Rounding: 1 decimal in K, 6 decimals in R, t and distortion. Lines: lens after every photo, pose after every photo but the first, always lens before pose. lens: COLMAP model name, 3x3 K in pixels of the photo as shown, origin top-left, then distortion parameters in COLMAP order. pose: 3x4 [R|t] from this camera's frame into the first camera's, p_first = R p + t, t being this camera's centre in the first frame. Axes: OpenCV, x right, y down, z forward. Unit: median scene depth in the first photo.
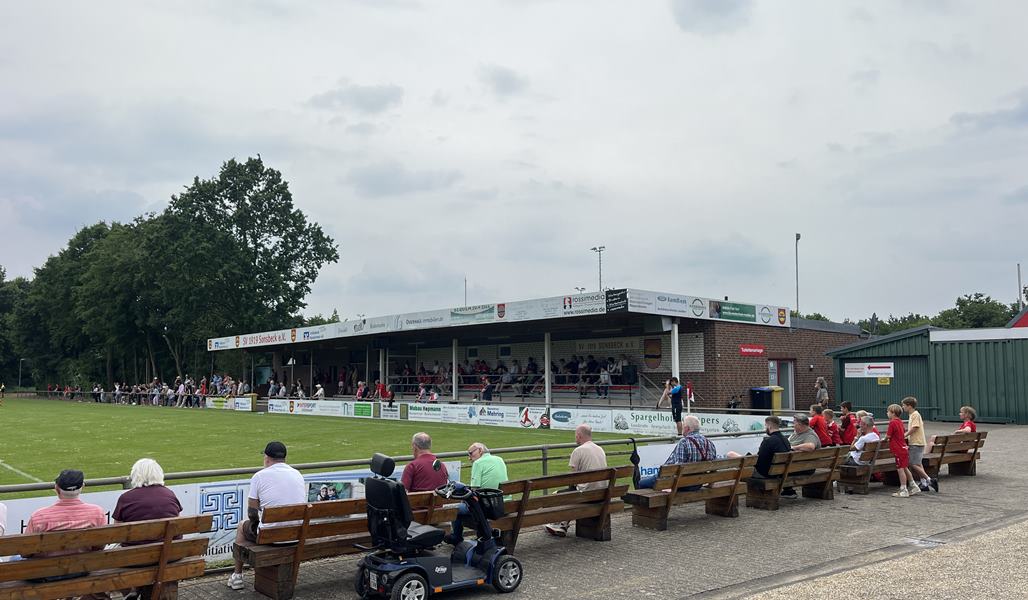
lens RADIAL K [[826.7, 0, 512.3], [0, 826.7, 302.1], [0, 0, 1]] dist [0.014804, -0.032307]
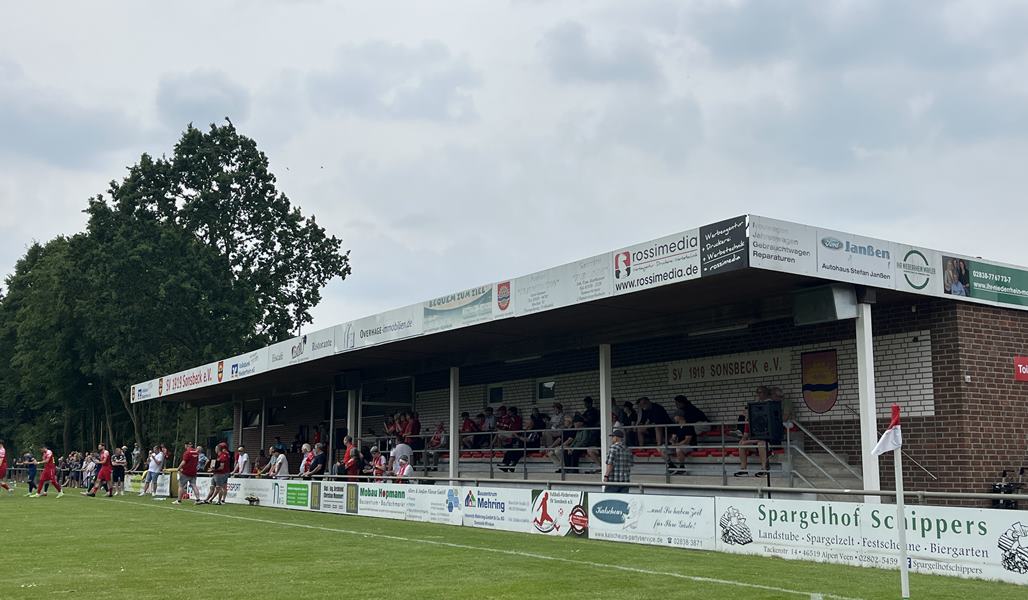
lens RADIAL K [[1066.7, 0, 497.6], [0, 1066.7, 299.6], [0, 0, 1]] dist [0.003356, 0.000000]
pose [[0.989604, -0.013366, -0.143193, 0.068037], [0.004902, 0.998228, -0.059301, 0.045979], [0.143732, 0.057983, 0.987917, 0.327816]]
